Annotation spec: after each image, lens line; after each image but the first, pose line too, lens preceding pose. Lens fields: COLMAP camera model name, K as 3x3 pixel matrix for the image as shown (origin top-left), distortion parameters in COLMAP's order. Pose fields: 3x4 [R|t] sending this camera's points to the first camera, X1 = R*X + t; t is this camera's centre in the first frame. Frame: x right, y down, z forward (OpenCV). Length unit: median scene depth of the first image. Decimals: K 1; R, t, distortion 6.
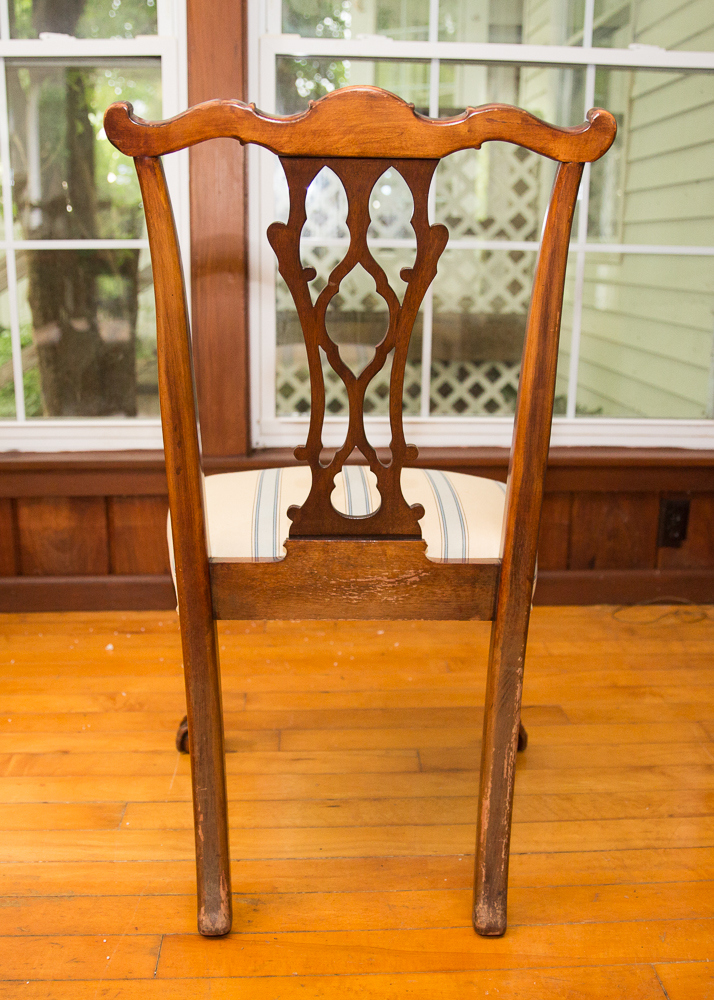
lens RADIAL K [[1060.7, 0, 374.2], [0, 1060.7, 533.7], [0, 0, 1]] dist [-0.091059, 0.031247]
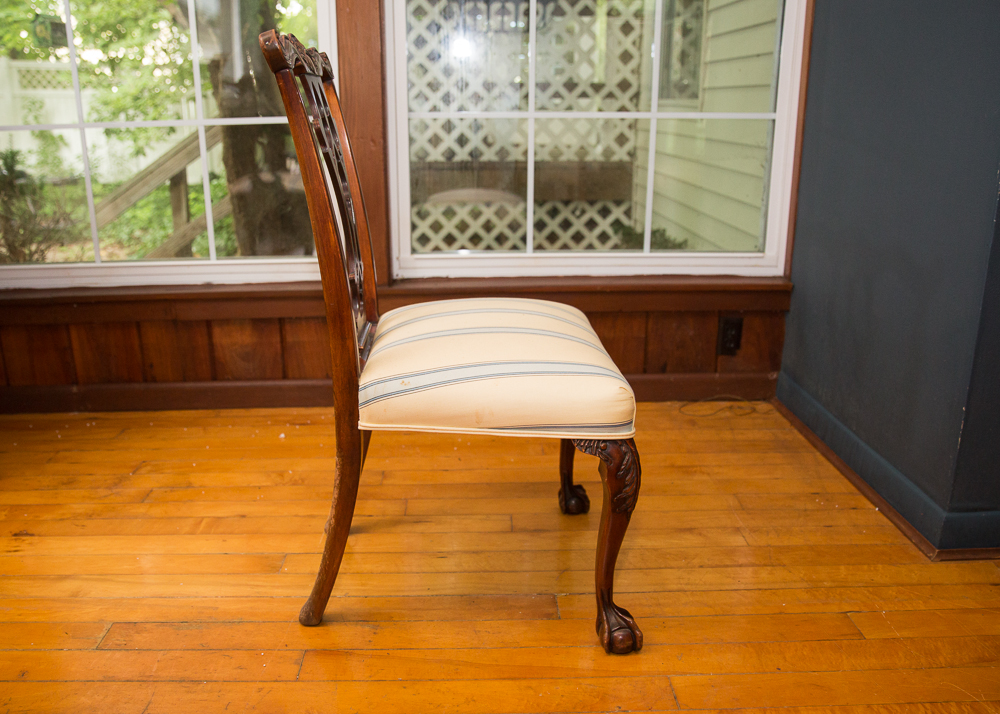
lens RADIAL K [[872.2, 0, 483.0], [0, 872.2, 386.2], [0, 0, 1]] dist [-0.090262, 0.009202]
pose [[0.998811, -0.003985, -0.048581, 0.051259], [0.006611, 0.998518, 0.054013, -0.009783], [0.048294, -0.054270, 0.997358, -0.051576]]
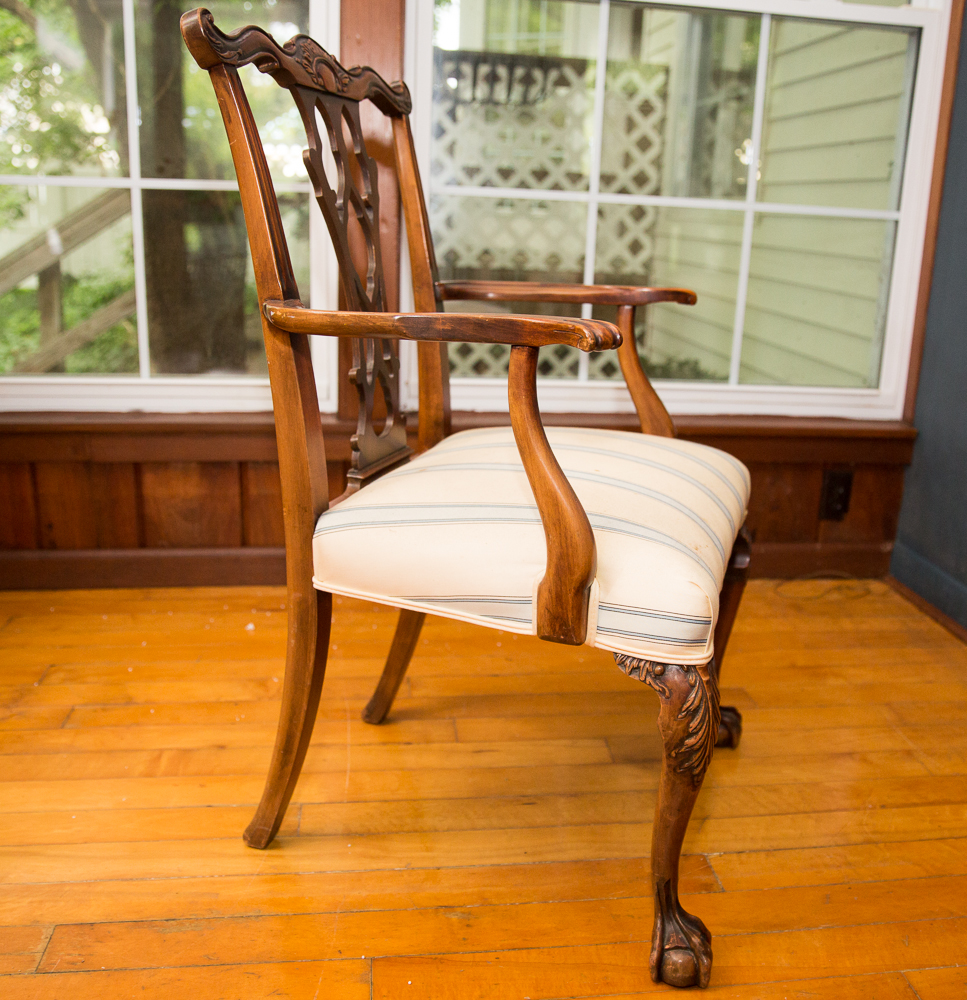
lens RADIAL K [[1075.4, 0, 556.5], [0, 1075.4, 525.6], [0, 0, 1]] dist [-0.094082, 0.039637]
pose [[0.995306, 0.005030, 0.096643, -0.082610], [-0.007587, 0.999630, 0.026110, -0.007309], [-0.096476, -0.026720, 0.994977, 0.056767]]
